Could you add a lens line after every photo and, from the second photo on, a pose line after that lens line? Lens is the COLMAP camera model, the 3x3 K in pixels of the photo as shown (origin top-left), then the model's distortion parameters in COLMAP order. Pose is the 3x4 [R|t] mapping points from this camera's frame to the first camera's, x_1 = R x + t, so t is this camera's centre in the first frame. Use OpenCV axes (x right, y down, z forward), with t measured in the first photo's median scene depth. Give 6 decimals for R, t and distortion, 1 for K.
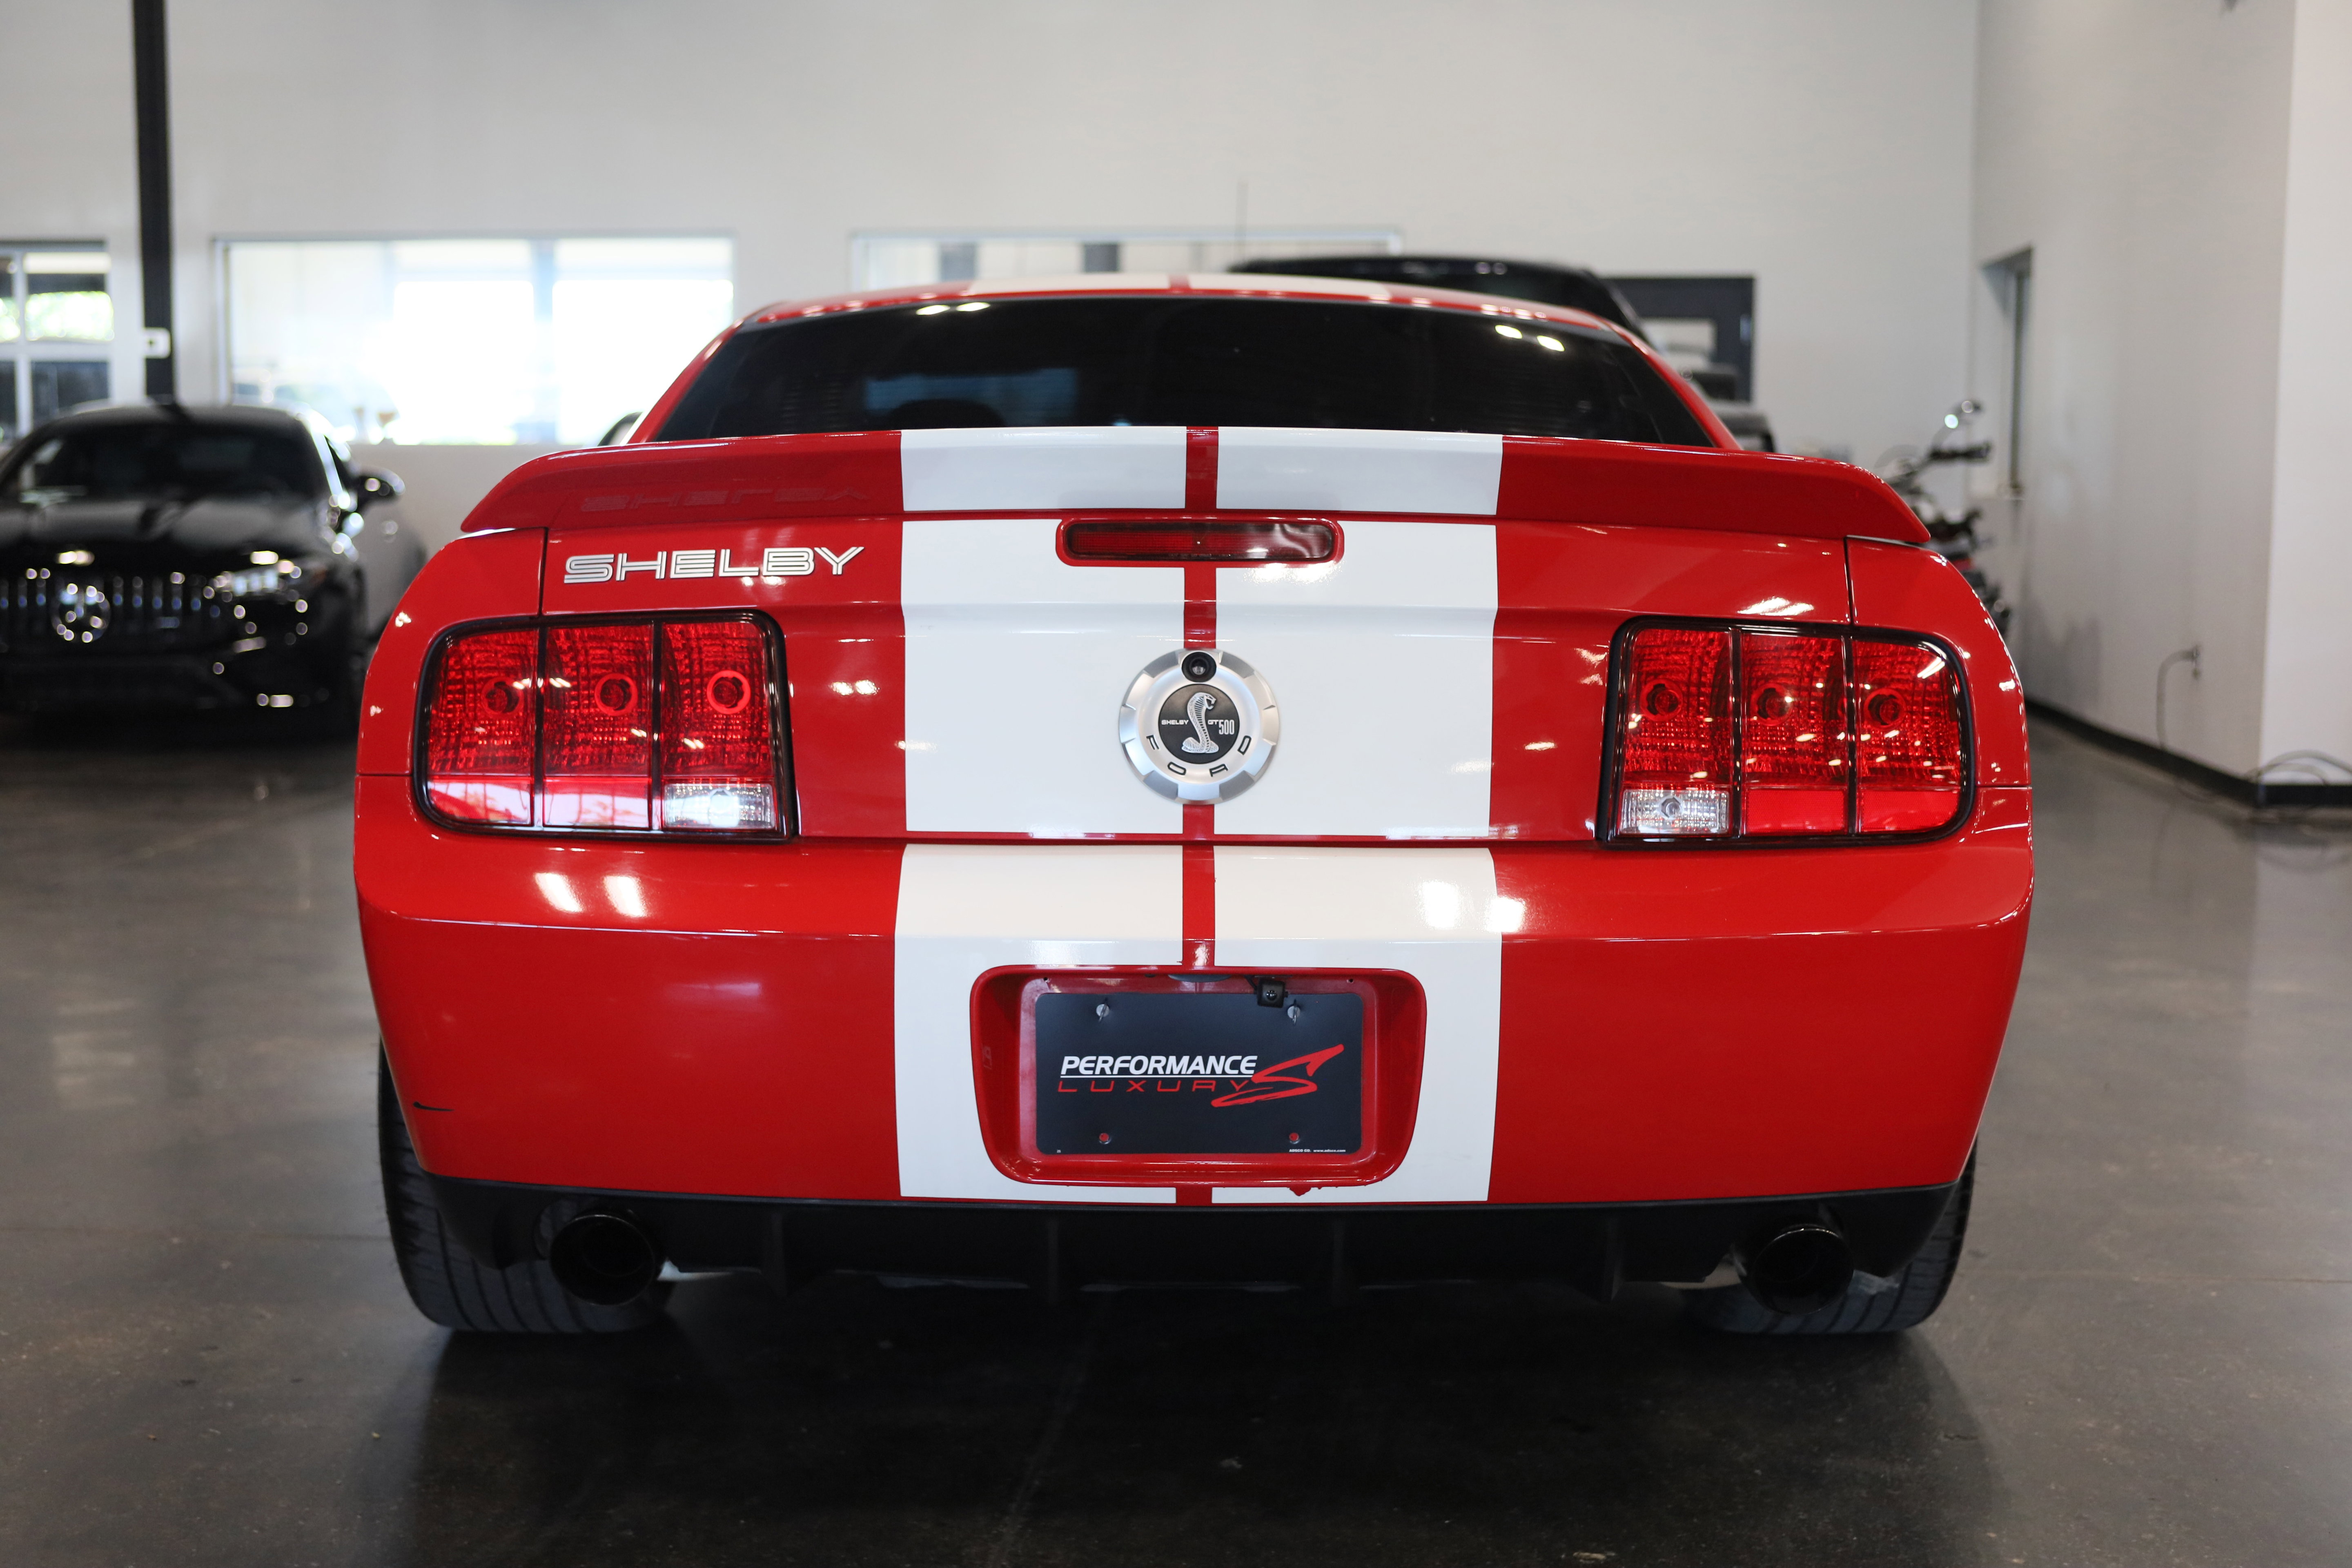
lens RADIAL K [[2915.6, 0, 1175.7], [0, 2915.6, 778.8], [0, 0, 1]] dist [-0.035893, 0.000000]
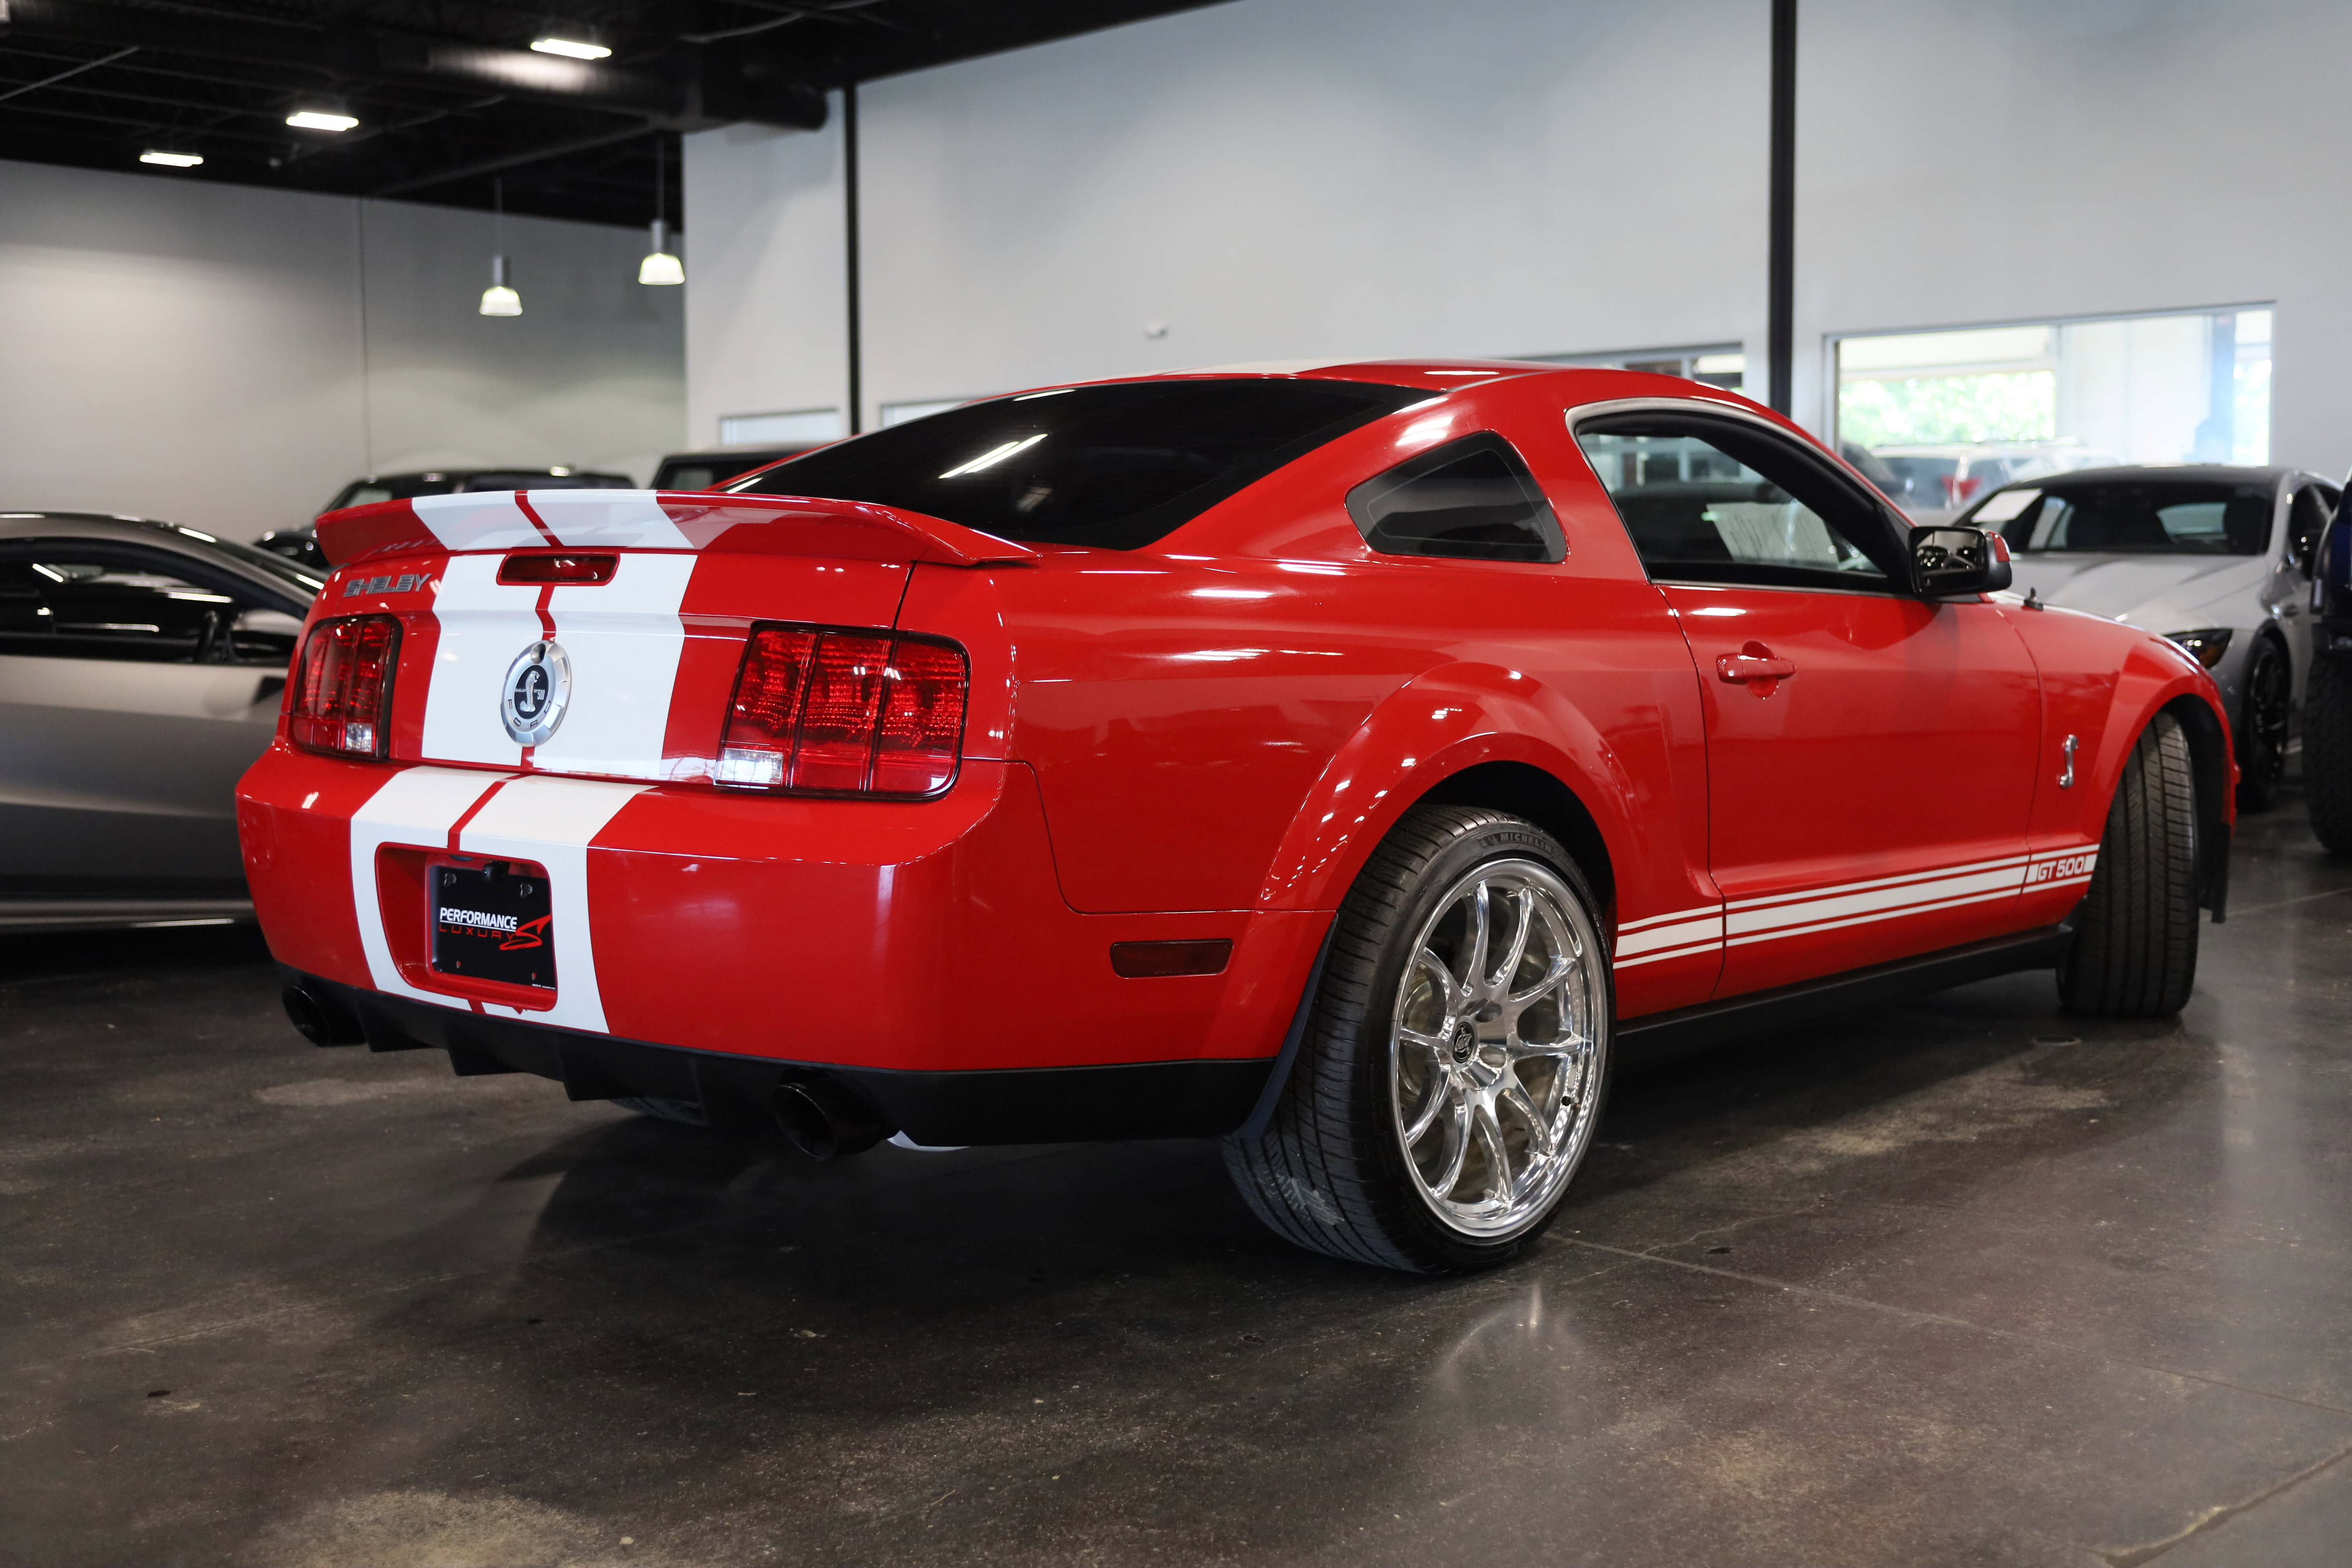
lens RADIAL K [[2784.6, 0, 1175.3], [0, 2784.6, 789.5], [0, 0, 1]] dist [-0.011605, 0.000000]
pose [[0.744169, 0.044827, -0.666486, 1.181849], [-0.057455, 0.998344, 0.002995, 0.007324], [0.665516, 0.036064, 0.745512, 0.169830]]
